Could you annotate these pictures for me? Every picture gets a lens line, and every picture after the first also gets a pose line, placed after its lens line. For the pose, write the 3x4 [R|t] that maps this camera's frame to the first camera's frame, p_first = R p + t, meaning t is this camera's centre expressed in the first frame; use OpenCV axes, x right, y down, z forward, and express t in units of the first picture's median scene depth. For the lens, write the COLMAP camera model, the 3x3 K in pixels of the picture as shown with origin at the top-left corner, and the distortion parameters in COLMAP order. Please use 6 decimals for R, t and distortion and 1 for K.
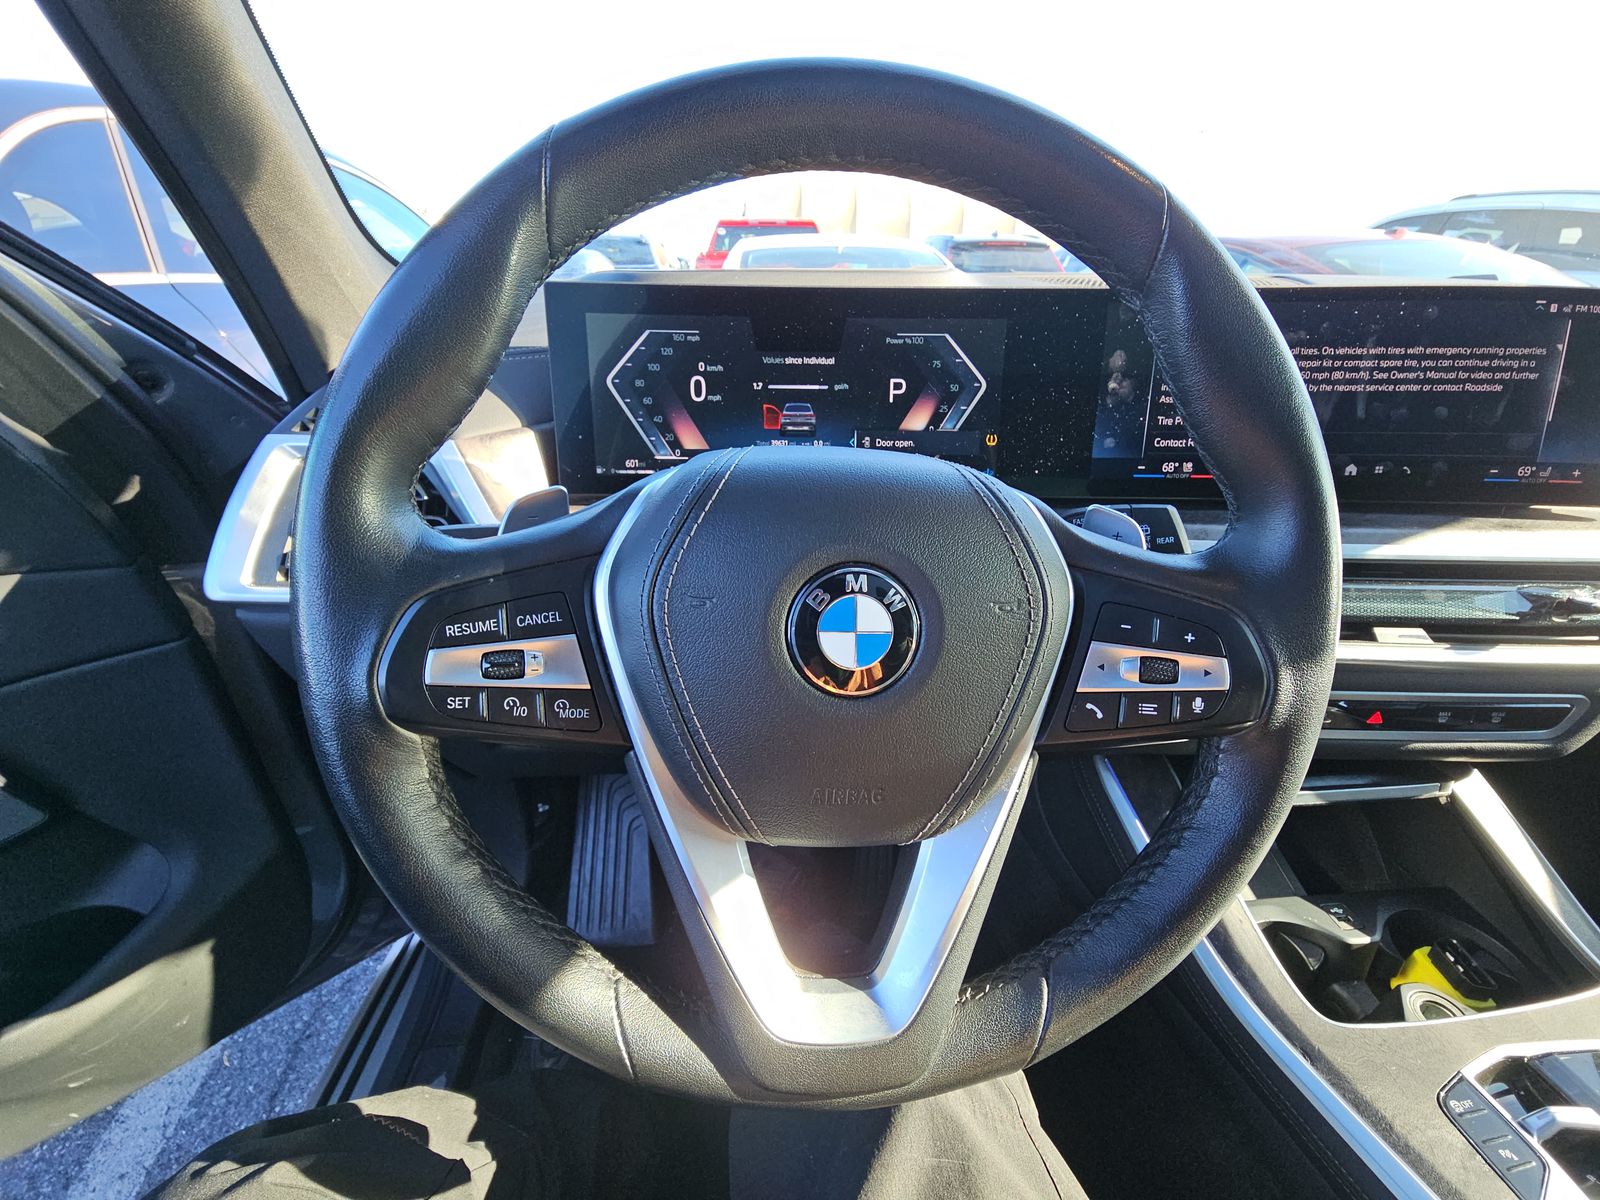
lens RADIAL K [[654.4, 0, 801.7], [0, 654.4, 591.0], [0, 0, 1]] dist [0.015517, -0.010820]
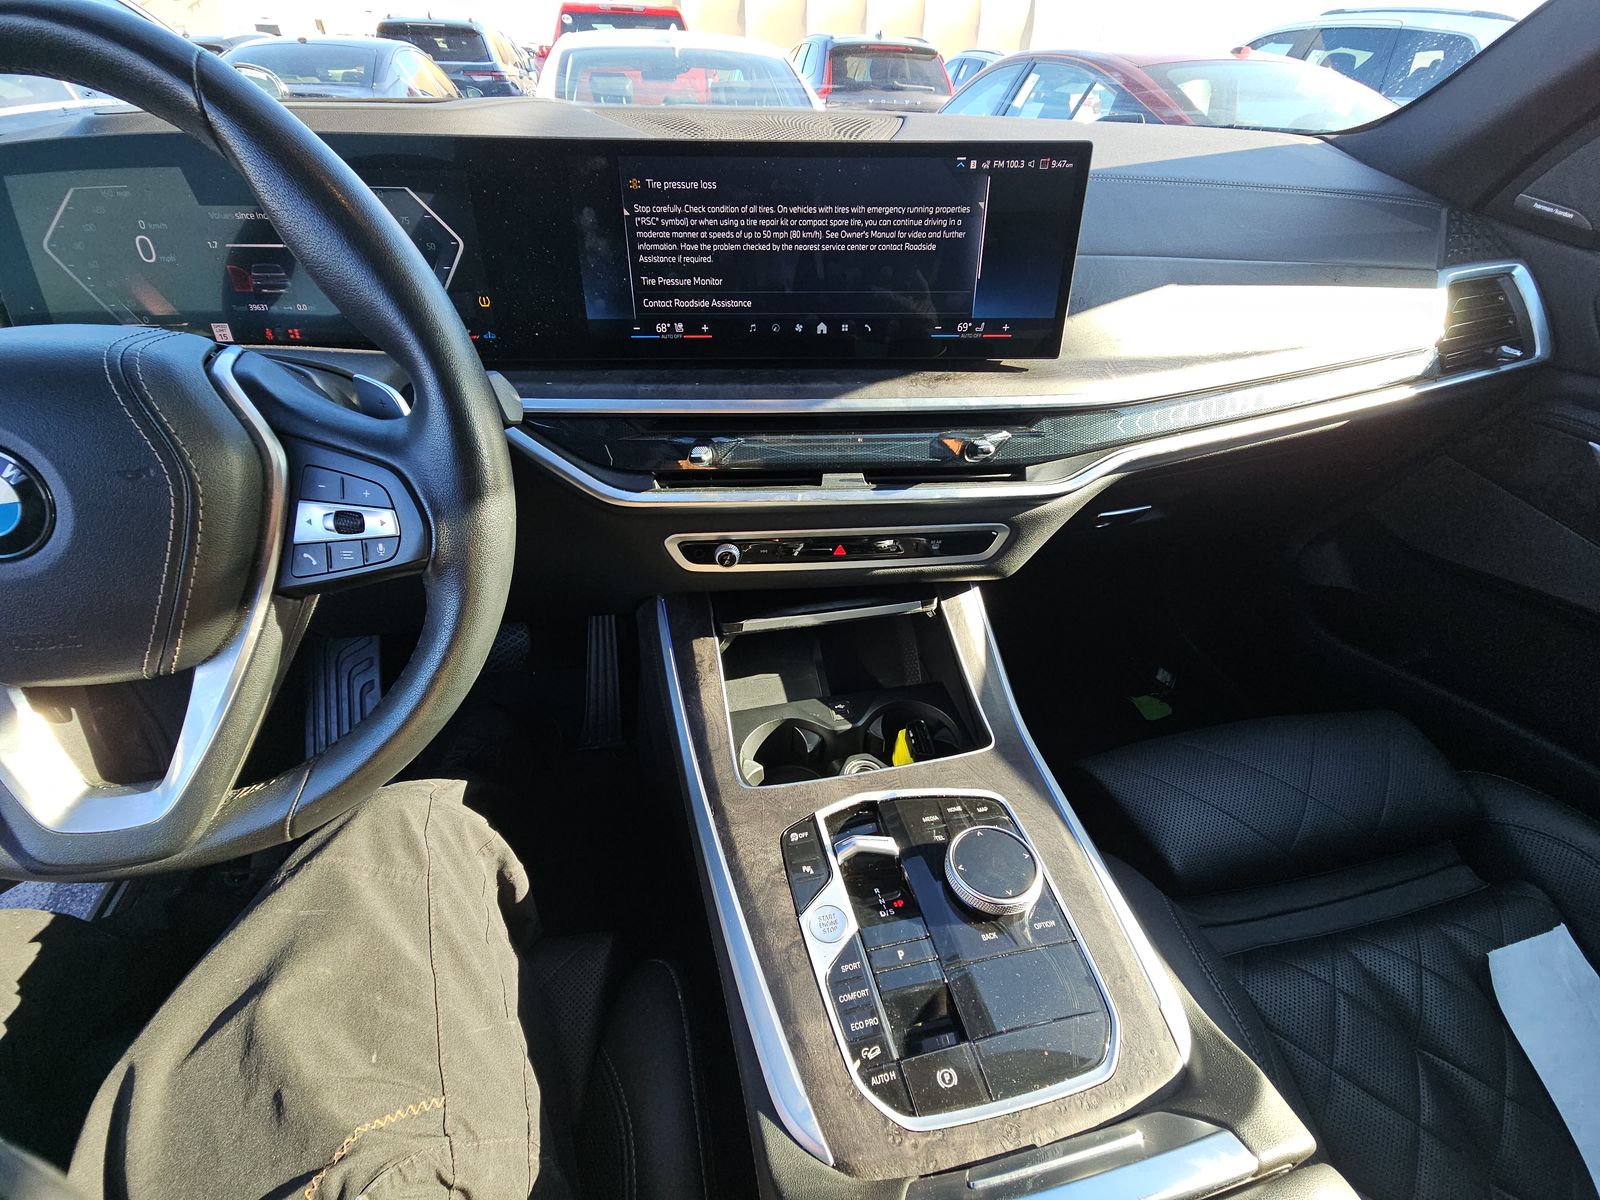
lens RADIAL K [[654.4, 0, 801.7], [0, 654.4, 591.0], [0, 0, 1]] dist [0.015517, -0.010820]
pose [[0.991502, -0.062269, 0.114222, 0.655337], [0.036882, 0.976527, 0.212212, 0.010744], [-0.124755, -0.206196, 0.970525, -0.151374]]
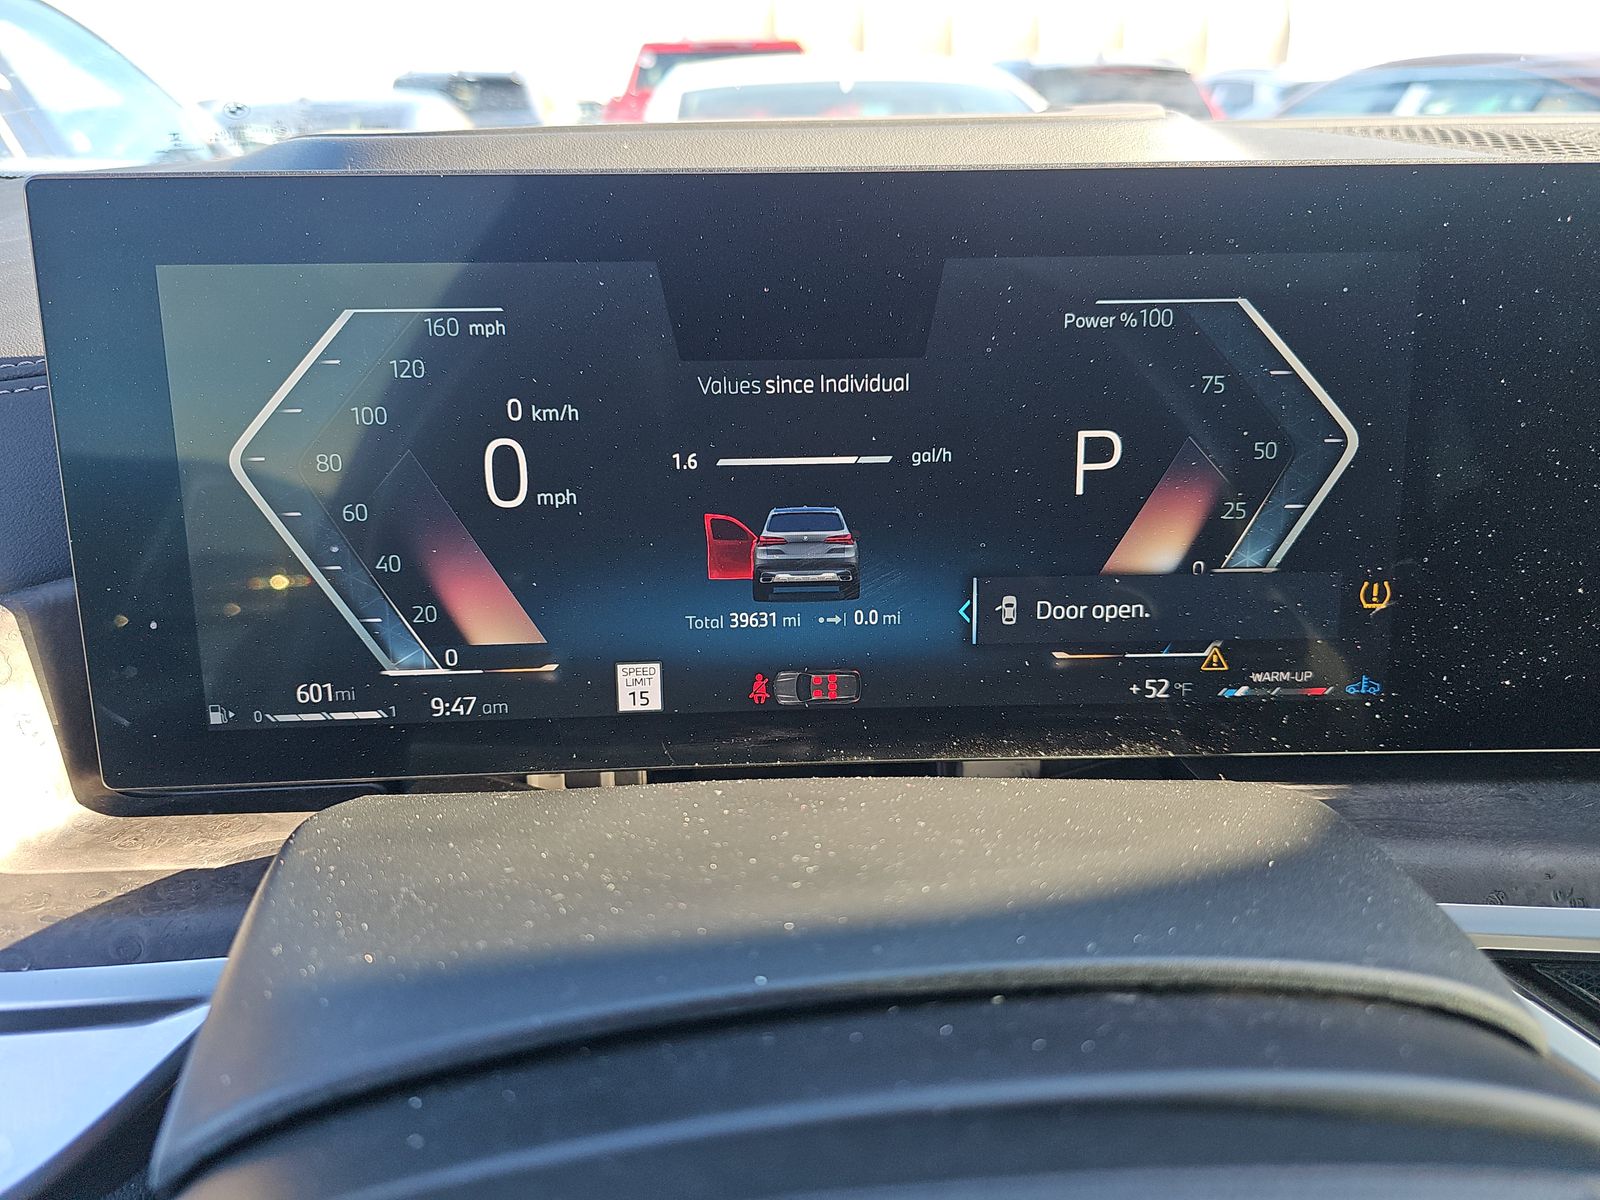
lens RADIAL K [[1081.4, 0, 796.8], [0, 1081.4, 579.6], [0, 0, 1]] dist [0.012710, -0.001718]
pose [[0.999703, -0.023722, 0.005655, -0.014150], [0.023991, 0.998278, -0.053536, -0.223013], [-0.004375, 0.053656, 0.998550, 0.453612]]
